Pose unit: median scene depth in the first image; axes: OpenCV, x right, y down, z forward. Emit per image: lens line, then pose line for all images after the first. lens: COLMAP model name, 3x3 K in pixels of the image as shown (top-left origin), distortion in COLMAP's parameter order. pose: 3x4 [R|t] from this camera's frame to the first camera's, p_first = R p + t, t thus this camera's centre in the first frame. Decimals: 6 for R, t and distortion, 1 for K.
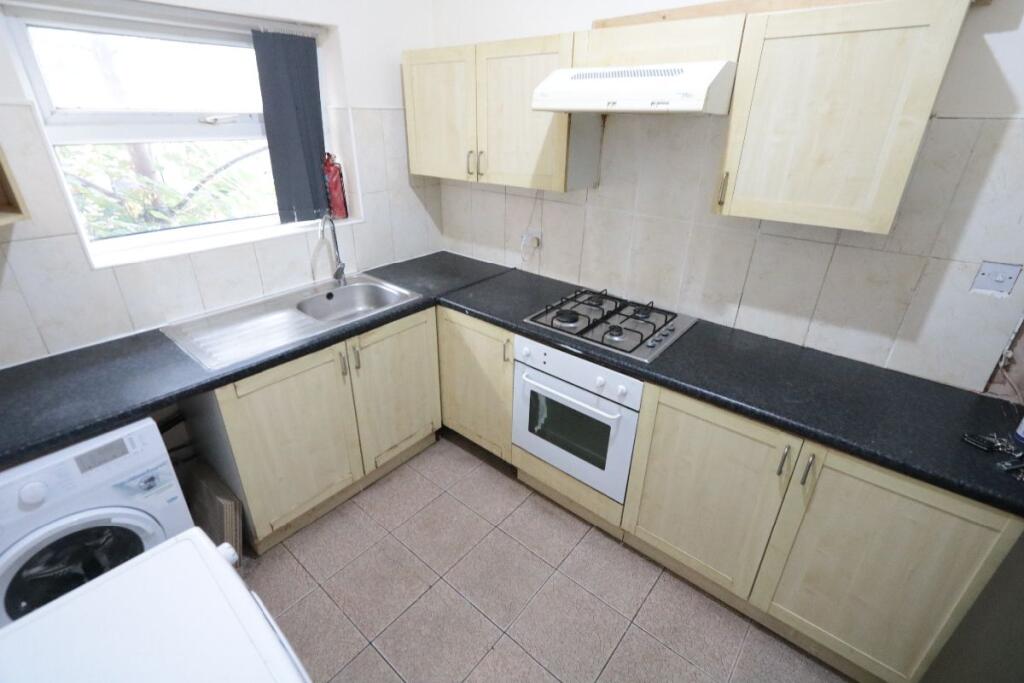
lens RADIAL K [[461.7, 0, 512.0], [0, 461.7, 341.5], [0, 0, 1]] dist [0.003561, -0.000459]
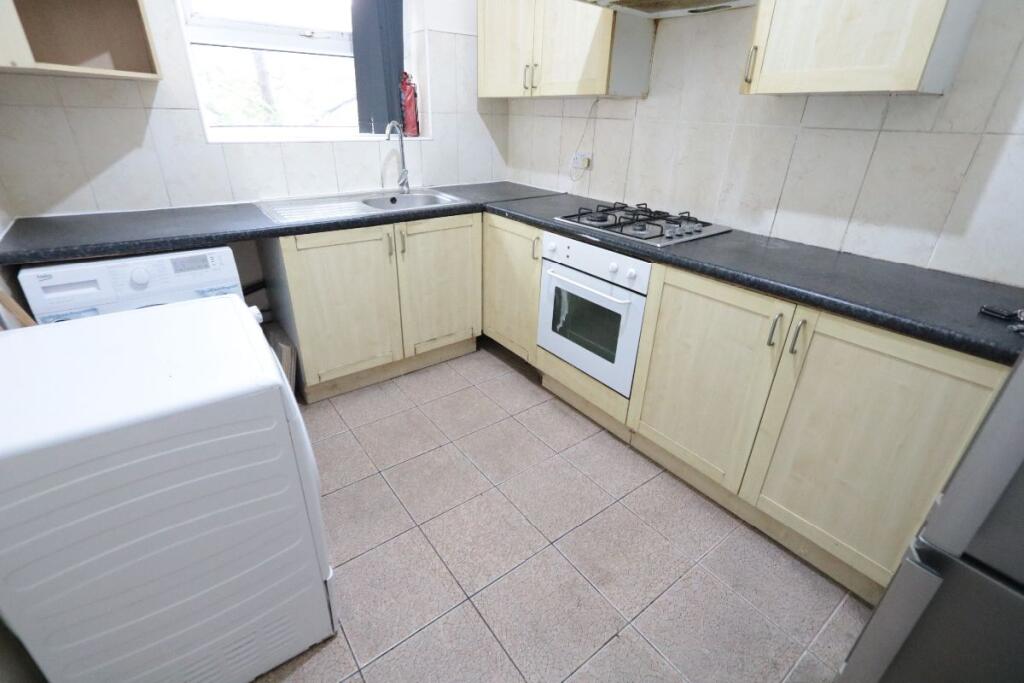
lens RADIAL K [[461.7, 0, 512.0], [0, 461.7, 341.5], [0, 0, 1]] dist [0.003561, -0.000459]
pose [[0.974833, 0.107110, -0.195521, 0.165508], [-0.106716, 0.994210, 0.012578, 0.229660], [0.195736, 0.008604, 0.980619, -0.049251]]
